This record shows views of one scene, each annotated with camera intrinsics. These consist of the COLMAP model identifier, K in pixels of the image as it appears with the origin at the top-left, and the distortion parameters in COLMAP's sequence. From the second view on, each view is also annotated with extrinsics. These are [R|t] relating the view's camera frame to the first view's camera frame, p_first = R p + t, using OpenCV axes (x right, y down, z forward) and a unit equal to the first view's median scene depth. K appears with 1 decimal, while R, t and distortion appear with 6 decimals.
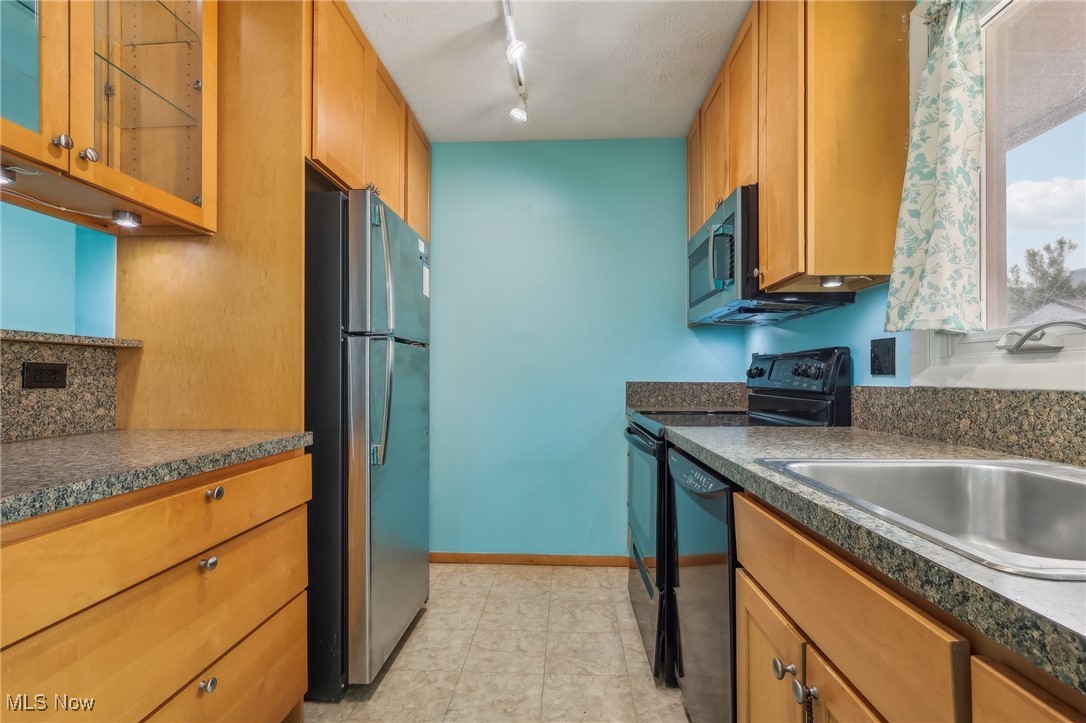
lens RADIAL K [[511.4, 0, 543.5], [0, 511.4, 375.6], [0, 0, 1]] dist [0.001557, 0.000667]
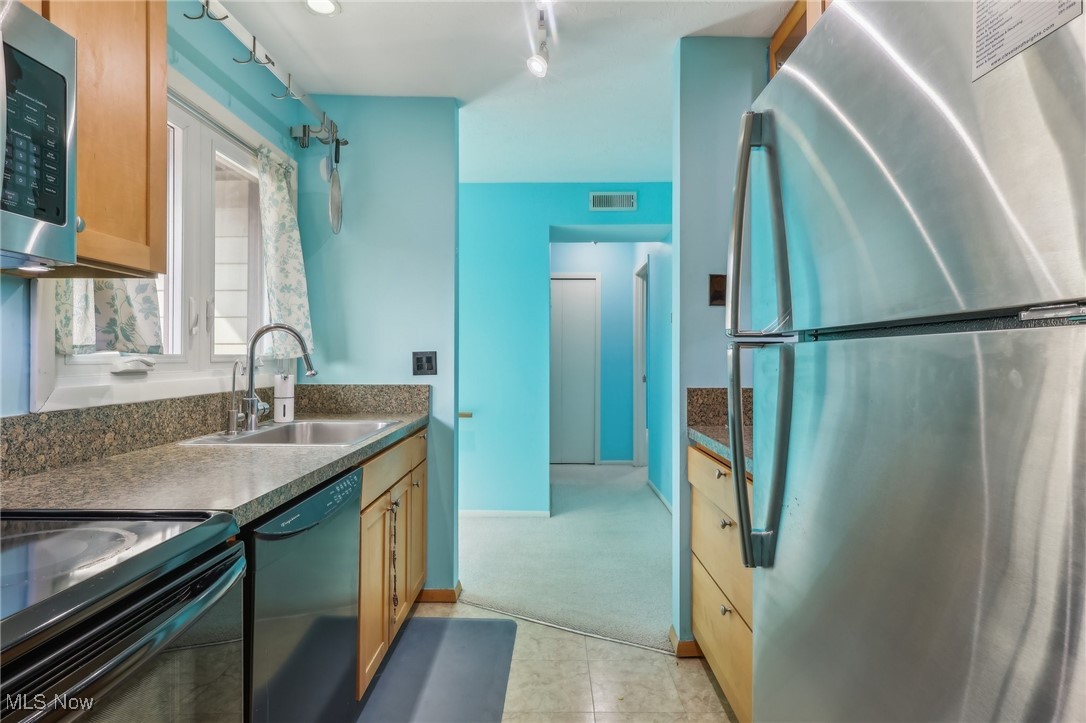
lens RADIAL K [[533.6, 0, 543.5], [0, 533.6, 355.3], [0, 0, 1]] dist [-0.001936, 0.001349]
pose [[-0.999359, -0.001133, -0.035783, -0.084763], [-0.000957, 0.999987, -0.004952, -0.076014], [0.035788, -0.004915, -0.999347, 2.068166]]
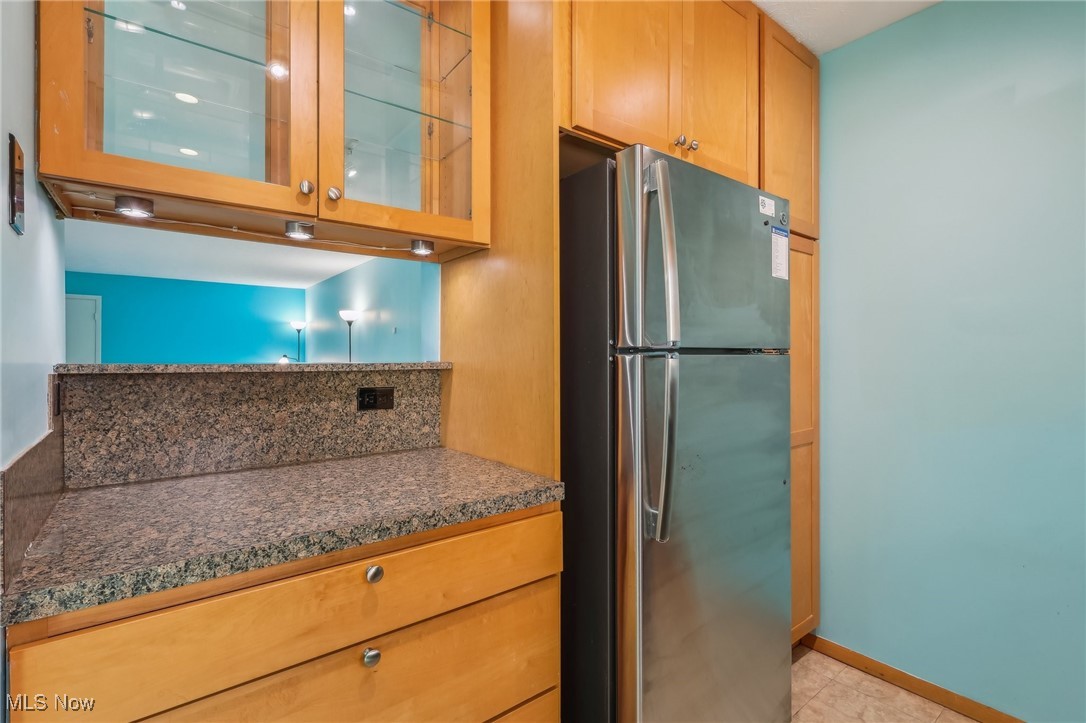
lens RADIAL K [[505.1, 0, 542.6], [0, 505.1, 356.2], [0, 0, 1]] dist [-0.001678, 0.000085]
pose [[0.654596, -0.005991, -0.755955, 0.110302], [0.006099, 0.999978, -0.002643, -0.086724], [0.755954, -0.002881, 0.654618, 0.538750]]
